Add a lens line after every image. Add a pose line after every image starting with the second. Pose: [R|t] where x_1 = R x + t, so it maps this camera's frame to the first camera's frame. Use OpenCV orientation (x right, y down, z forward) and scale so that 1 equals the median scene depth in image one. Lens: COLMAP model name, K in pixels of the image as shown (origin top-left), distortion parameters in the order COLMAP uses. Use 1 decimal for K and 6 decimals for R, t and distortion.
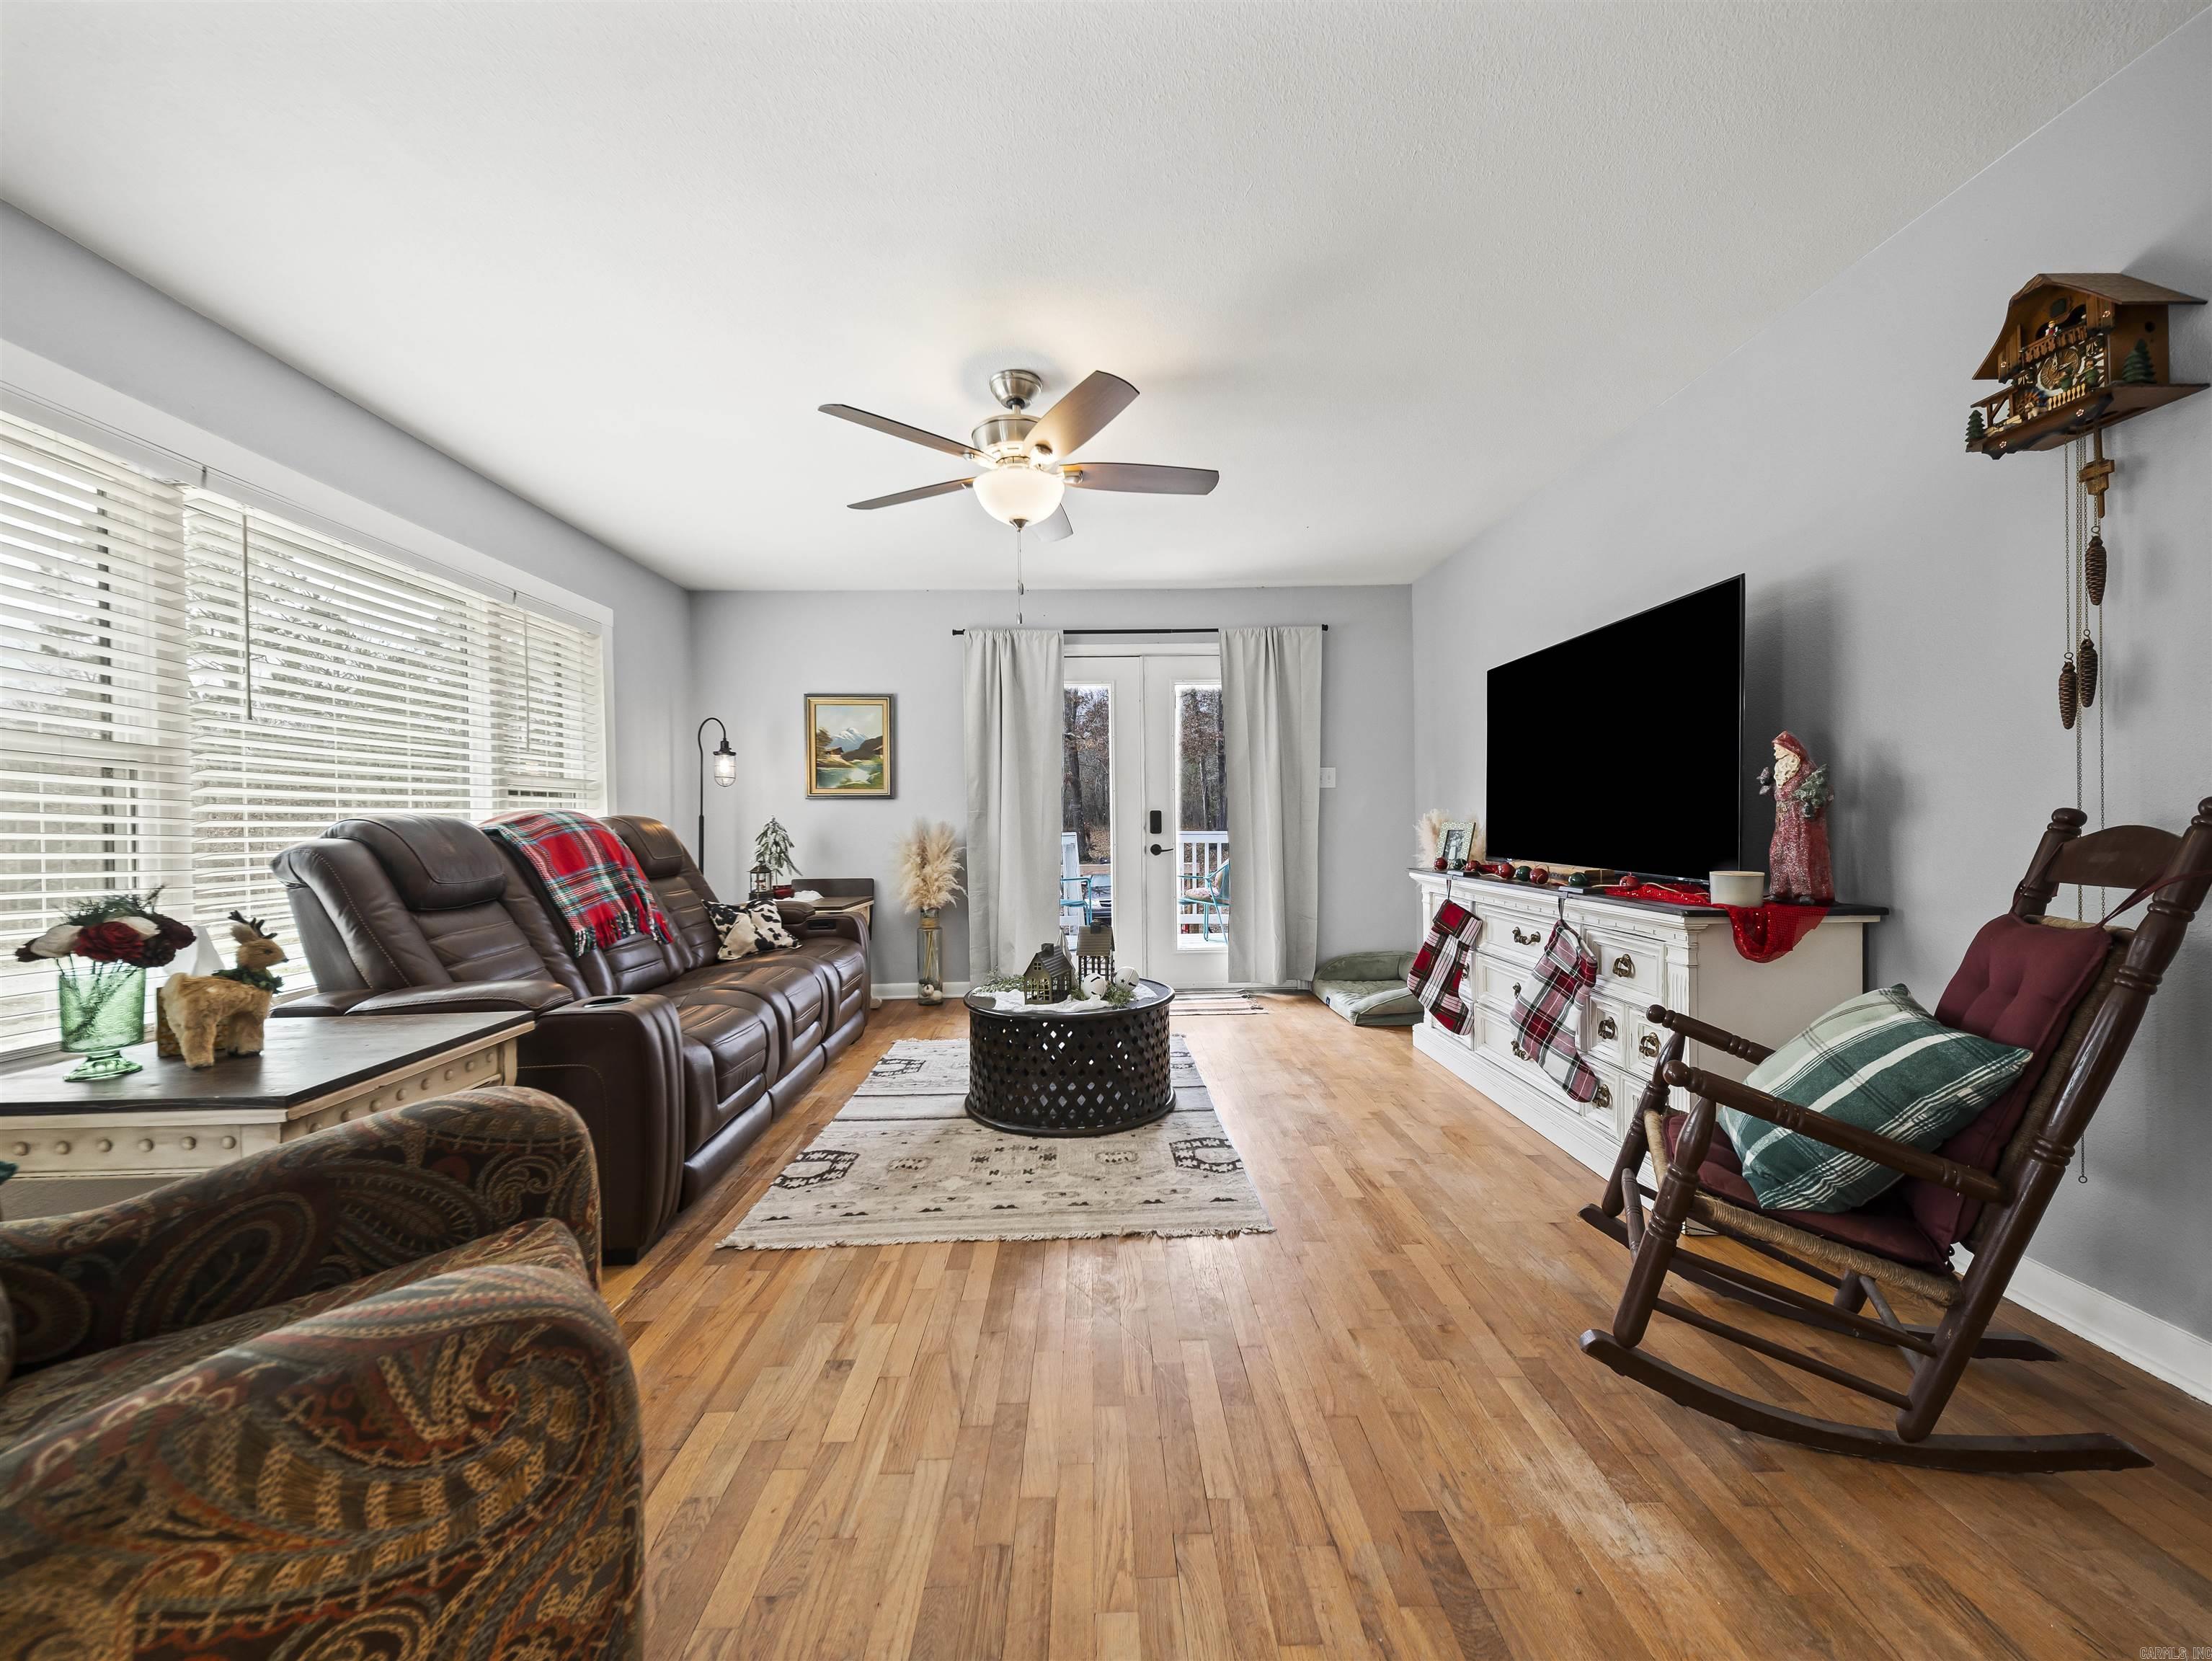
lens RADIAL K [[854.6, 0, 1107.6], [0, 854.6, 834.8], [0, 0, 1]] dist [0.041379, -0.016555]
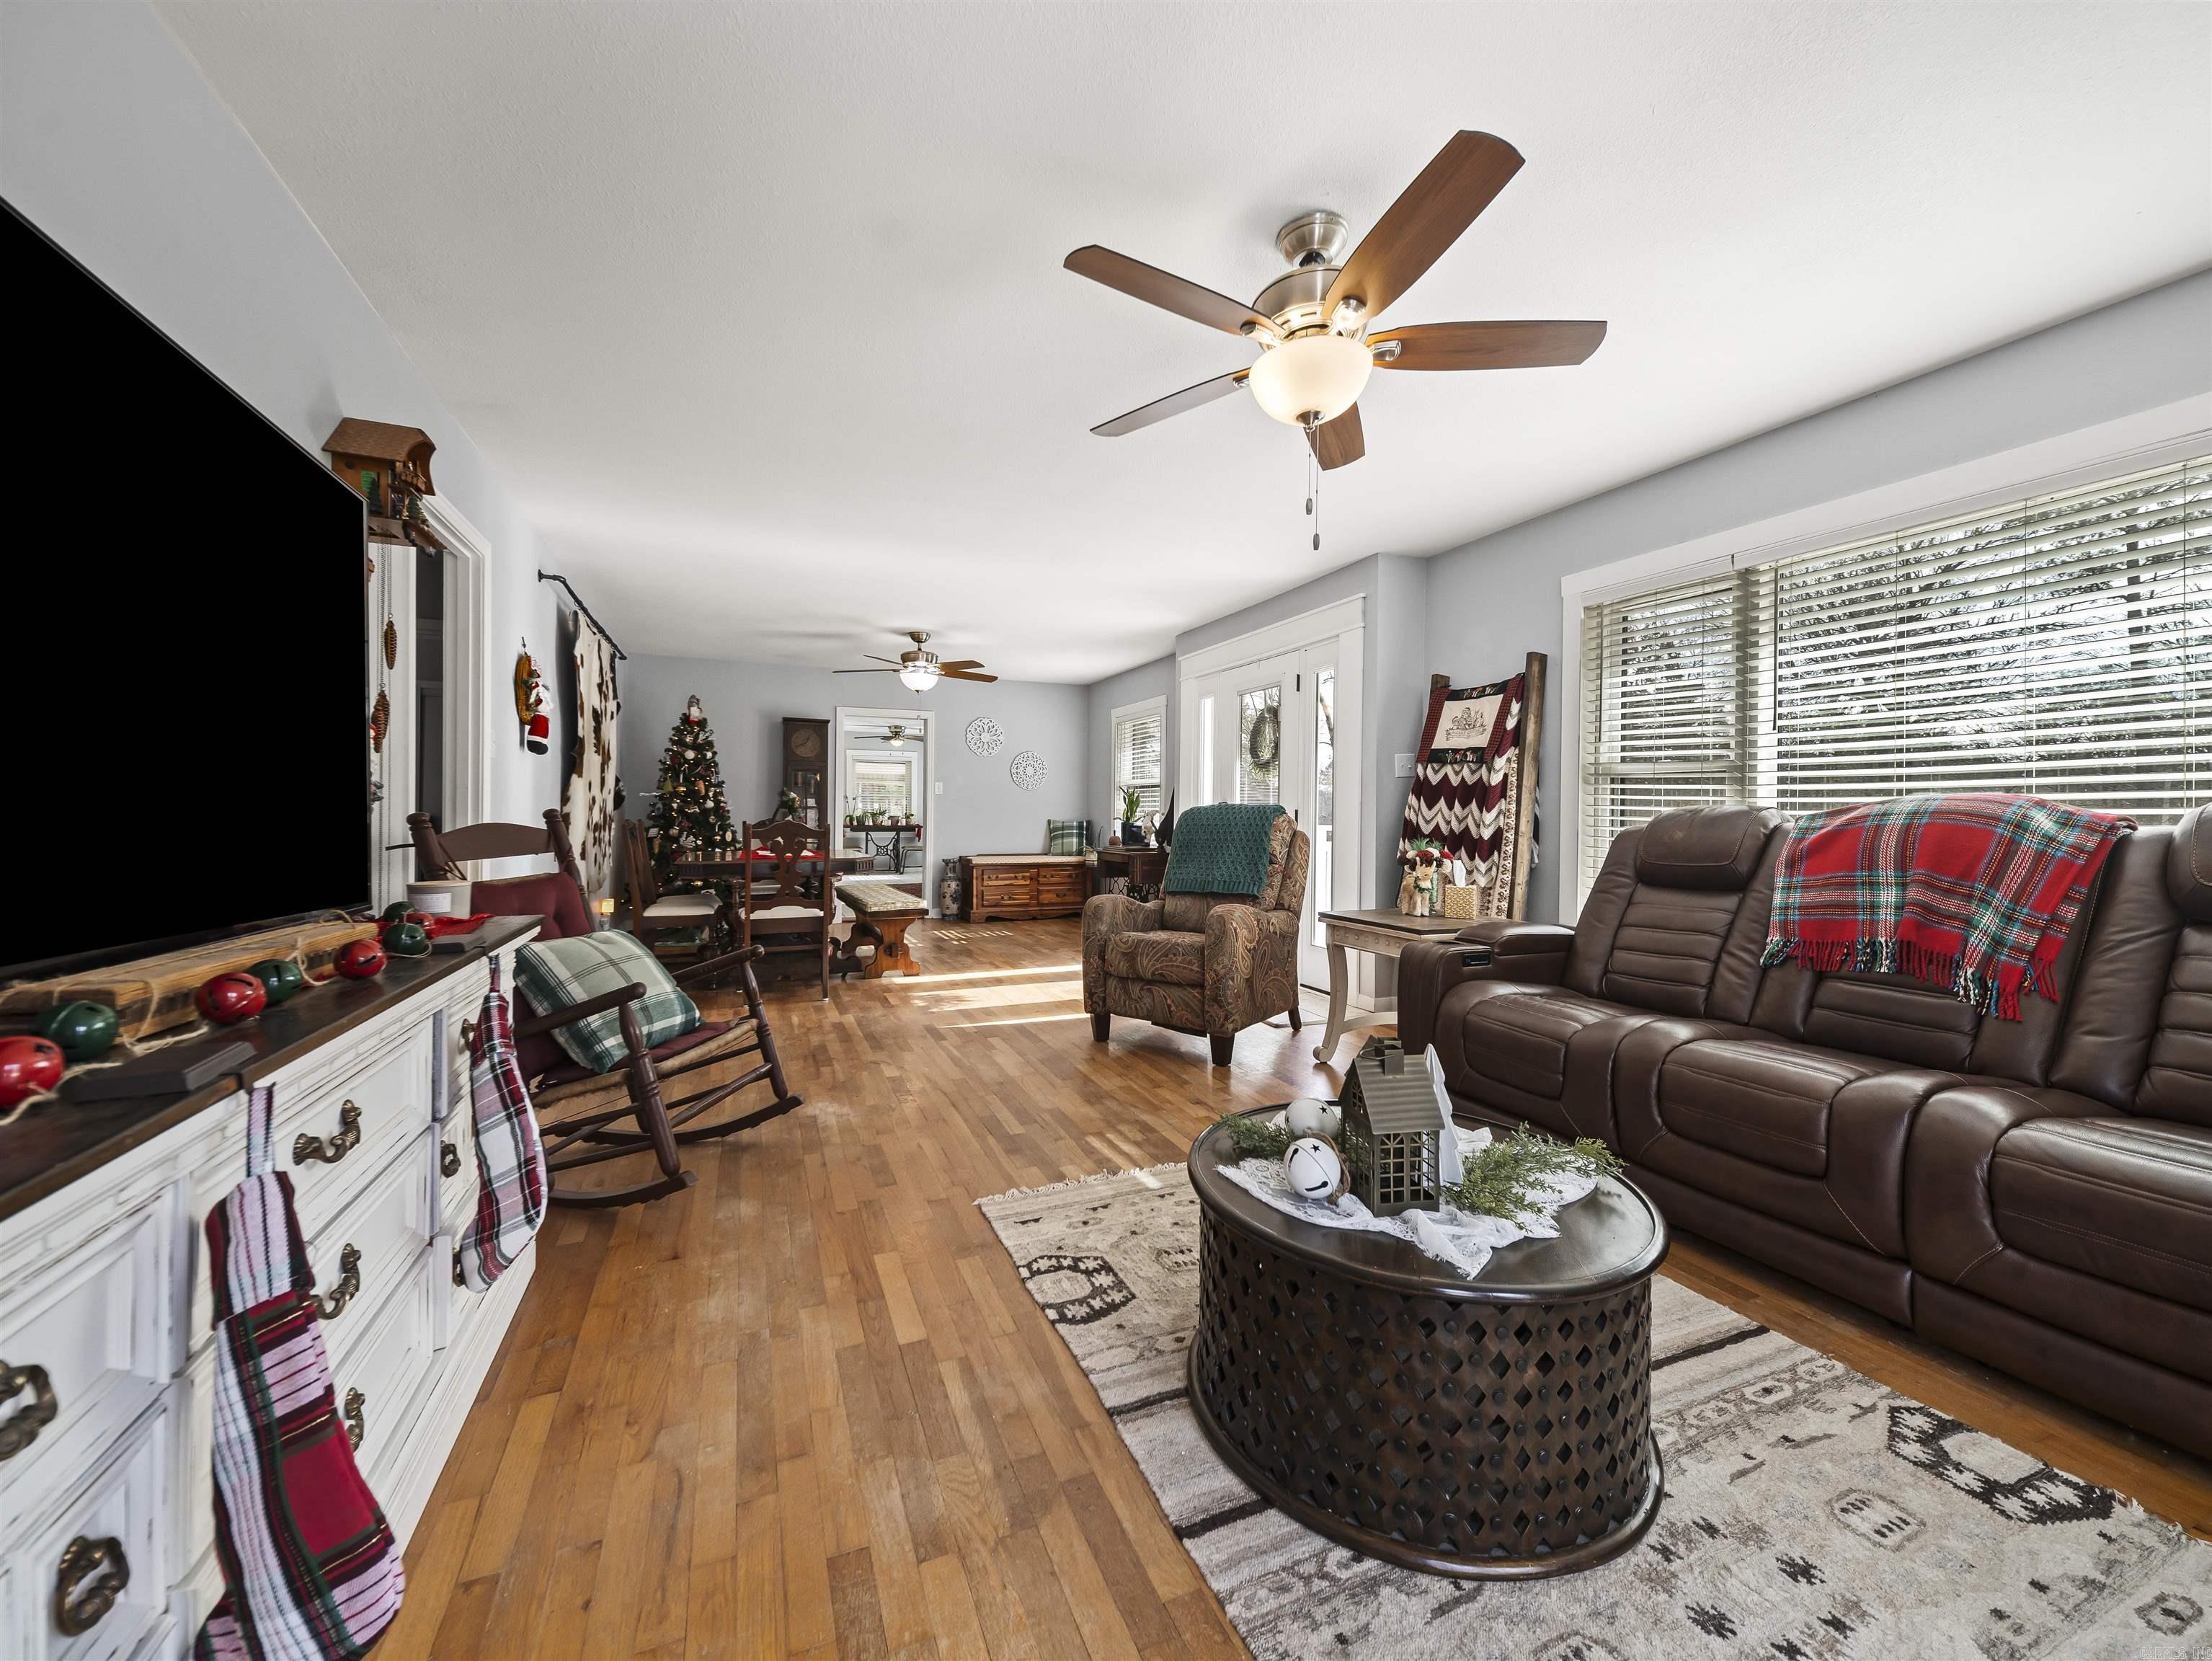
lens RADIAL K [[848.6, 0, 1111.6], [0, 848.6, 838.5], [0, 0, 1]] dist [0.046792, -0.022030]
pose [[-0.927884, 0.021155, -0.372268, 0.305955], [0.003524, 0.998842, 0.047976, -0.030971], [0.372852, 0.043204, -0.926885, 1.471761]]
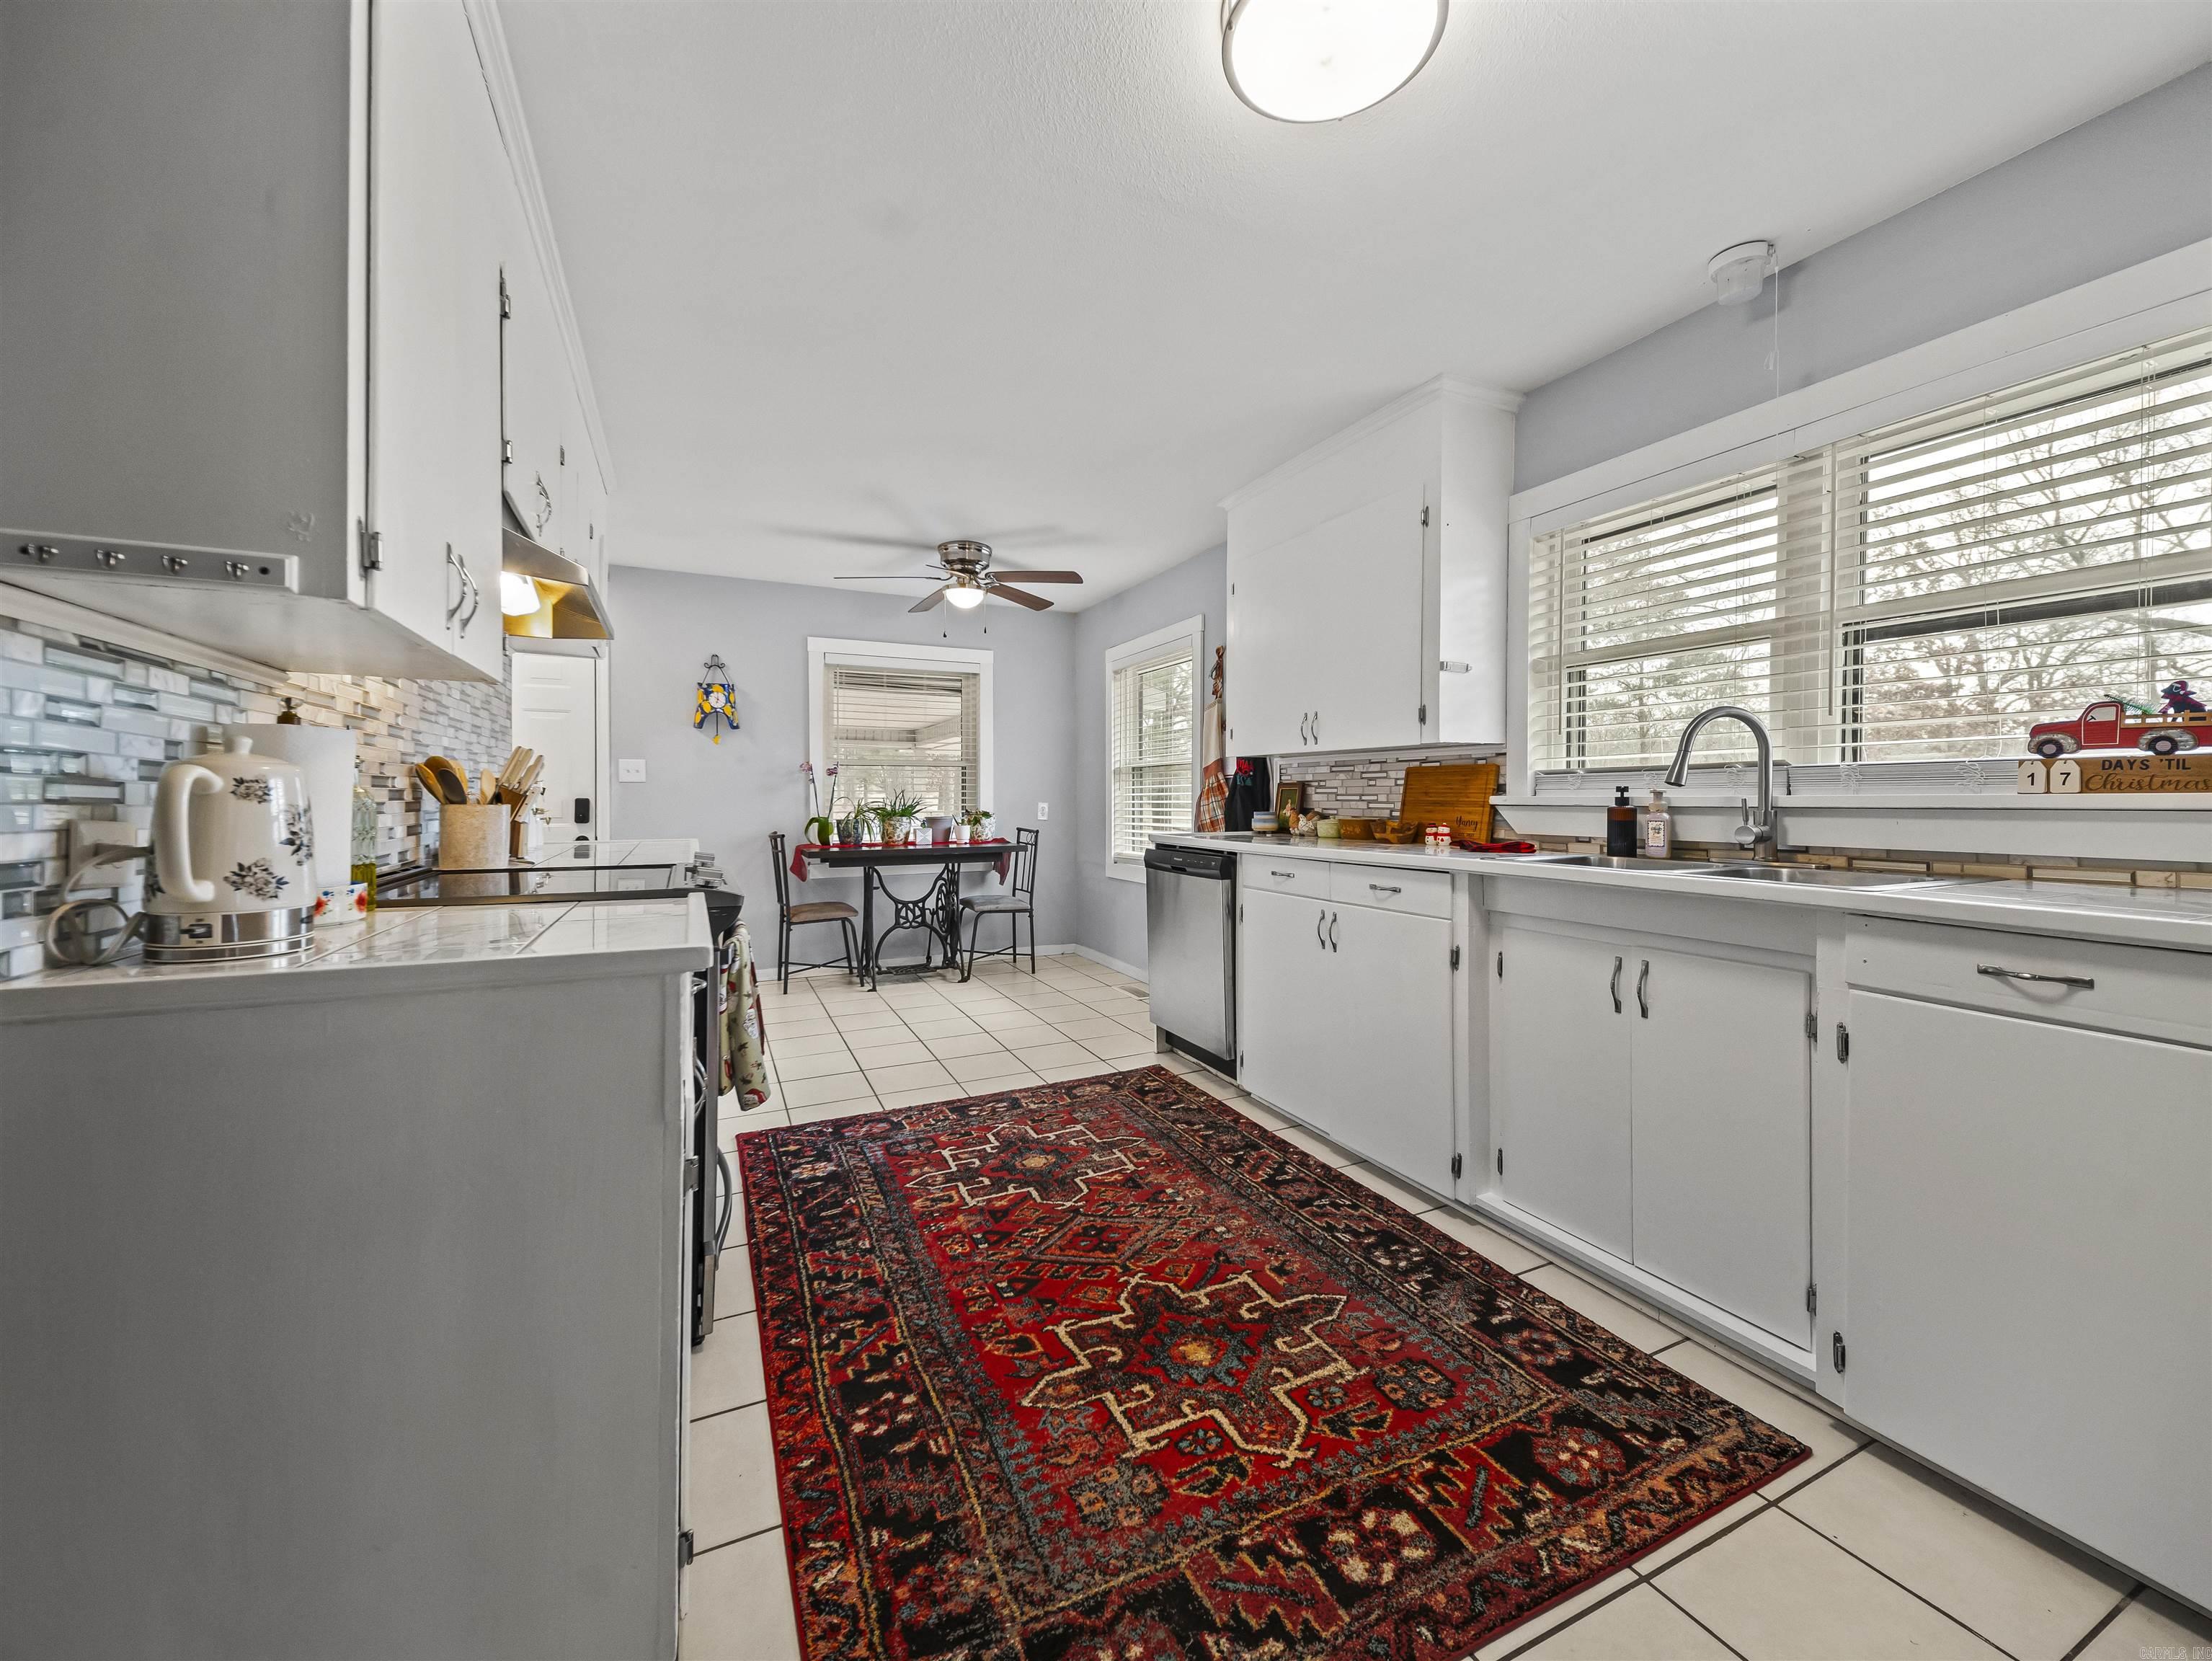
lens RADIAL K [[868.6, 0, 1105.8], [0, 868.6, 804.3], [0, 0, 1]] dist [0.048069, -0.021098]
pose [[-0.913335, 0.017942, -0.406814, 0.065687], [0.007344, 0.999592, 0.027597, -0.006459], [0.407143, 0.022217, -0.913094, -1.685532]]
